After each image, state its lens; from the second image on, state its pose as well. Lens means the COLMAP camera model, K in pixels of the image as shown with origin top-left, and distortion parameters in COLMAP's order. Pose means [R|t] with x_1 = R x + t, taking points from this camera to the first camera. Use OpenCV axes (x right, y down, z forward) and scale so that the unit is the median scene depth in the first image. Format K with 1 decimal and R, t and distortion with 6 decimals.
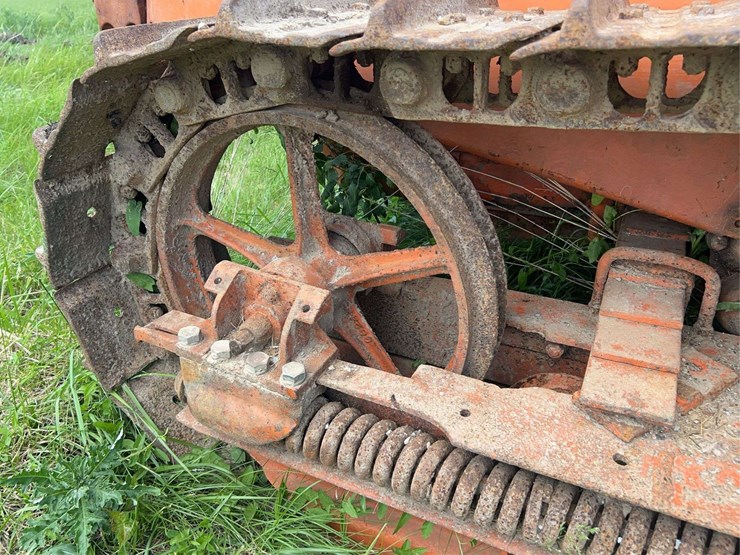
lens RADIAL K [[572.0, 0, 381.2], [0, 572.0, 272.0], [0, 0, 1]] dist [0.067482, -0.081033]
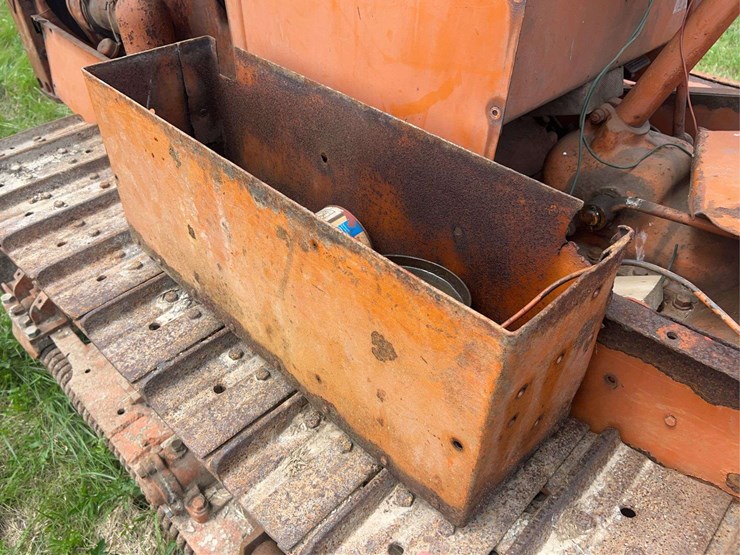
lens RADIAL K [[589.5, 0, 369.8], [0, 589.5, 270.4], [0, 0, 1]] dist [0.021779, -0.010823]
pose [[0.940345, 0.188459, -0.283258, 1.458923], [-0.122222, 0.964109, 0.235701, -0.642613], [0.317512, -0.187020, 0.929629, -0.498603]]
